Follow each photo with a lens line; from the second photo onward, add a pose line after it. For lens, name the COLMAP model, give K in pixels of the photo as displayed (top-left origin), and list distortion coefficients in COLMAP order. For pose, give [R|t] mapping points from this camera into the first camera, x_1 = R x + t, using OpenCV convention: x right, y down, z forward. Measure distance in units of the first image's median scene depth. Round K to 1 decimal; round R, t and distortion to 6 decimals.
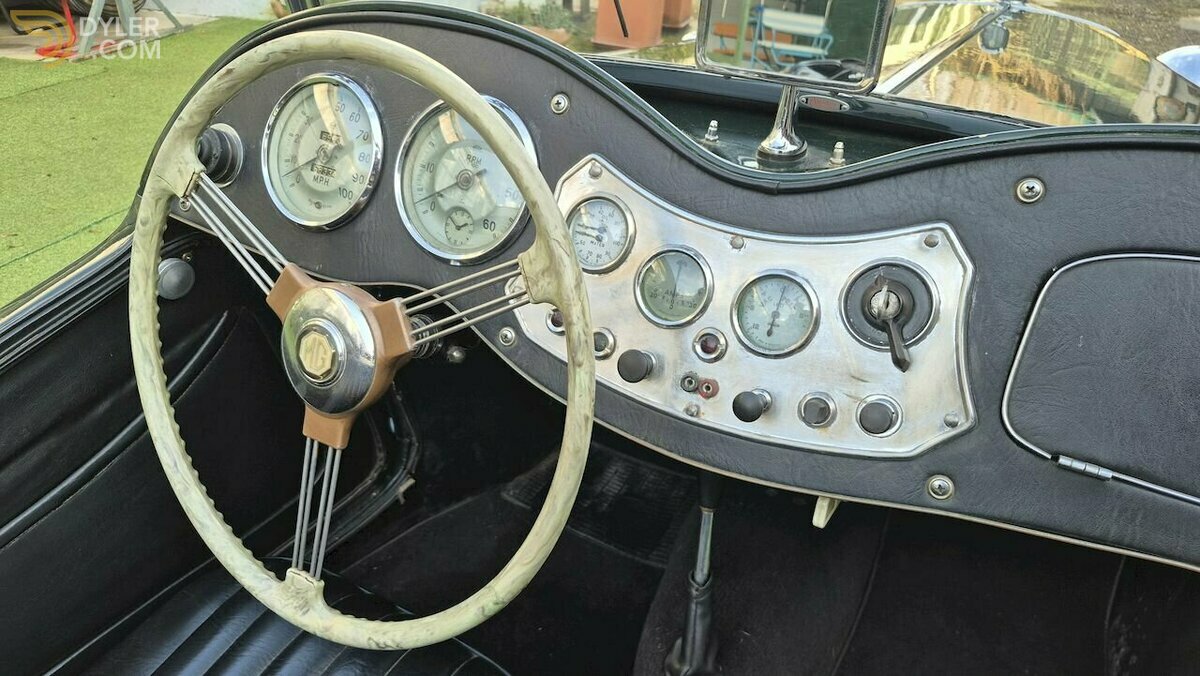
lens RADIAL K [[822.9, 0, 600.0], [0, 822.9, 338.0], [0, 0, 1]] dist [0.054099, -0.042623]
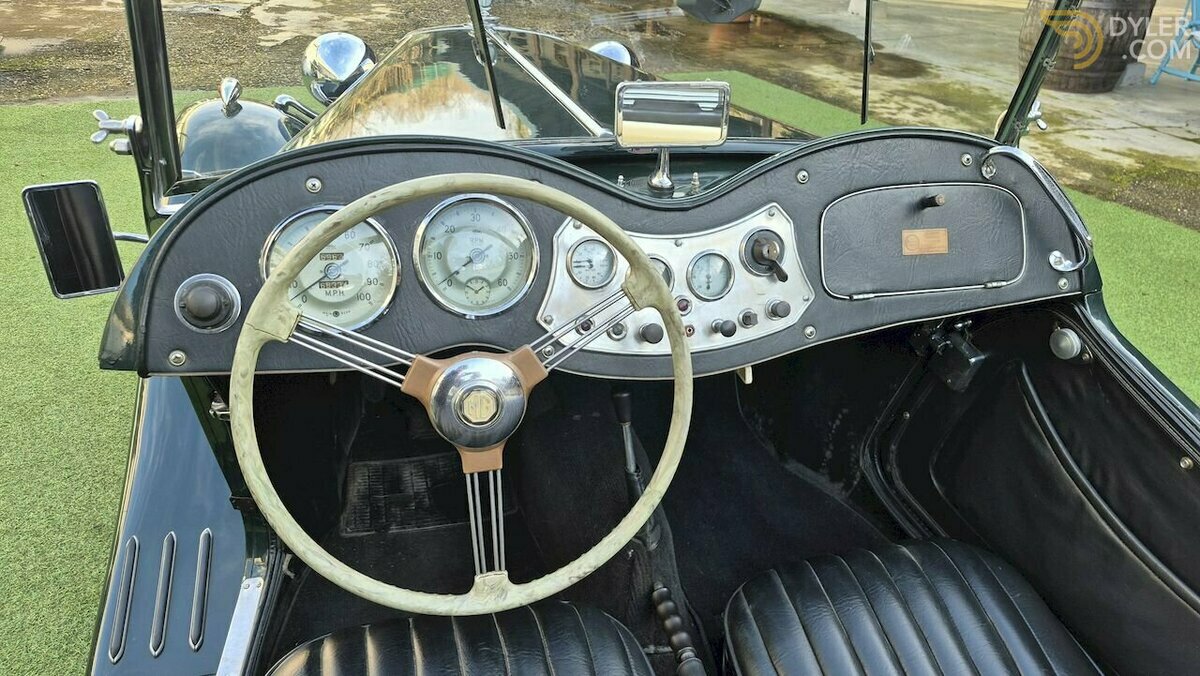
lens RADIAL K [[822.9, 0, 600.0], [0, 822.9, 338.0], [0, 0, 1]] dist [0.054099, -0.042623]
pose [[0.716870, -0.341970, 0.607580, -1.007072], [0.324709, 0.934926, 0.143096, -0.220032], [-0.616977, 0.094706, 0.781262, -0.192568]]
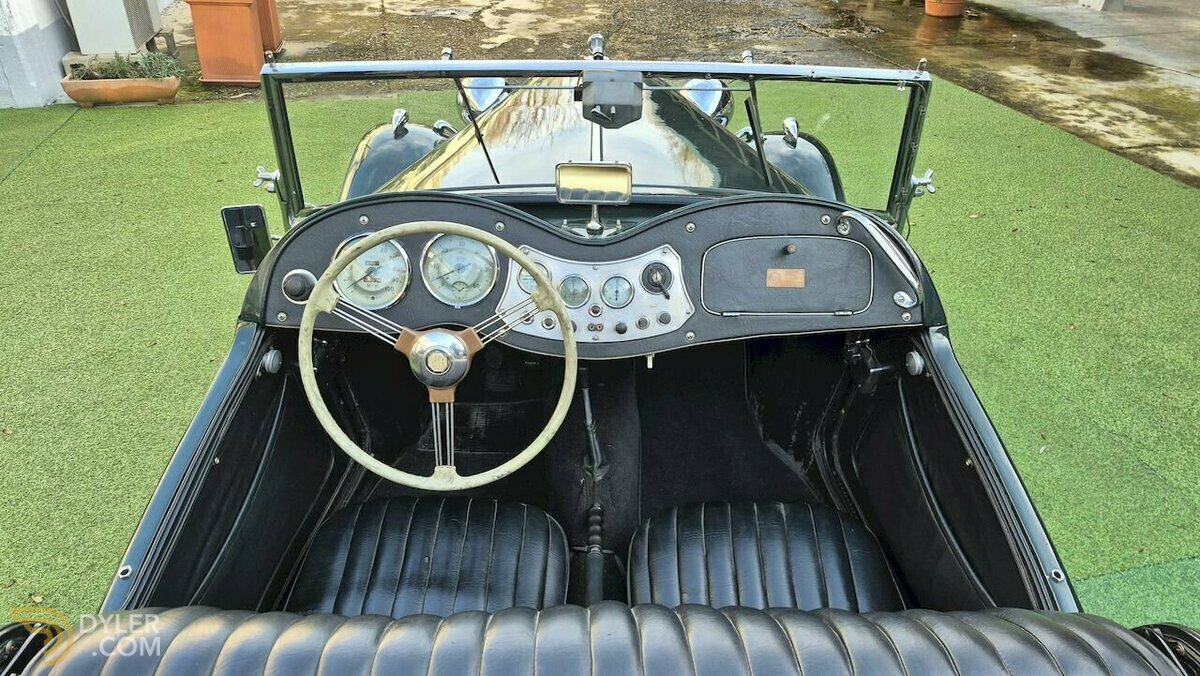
lens RADIAL K [[813.2, 0, 600.0], [0, 813.2, 338.0], [0, 0, 1]] dist [0.088640, -0.092773]
pose [[0.872553, -0.282079, 0.398852, -0.839801], [0.269336, 0.958928, 0.088964, -0.123738], [-0.407566, 0.029800, 0.912690, -1.216519]]
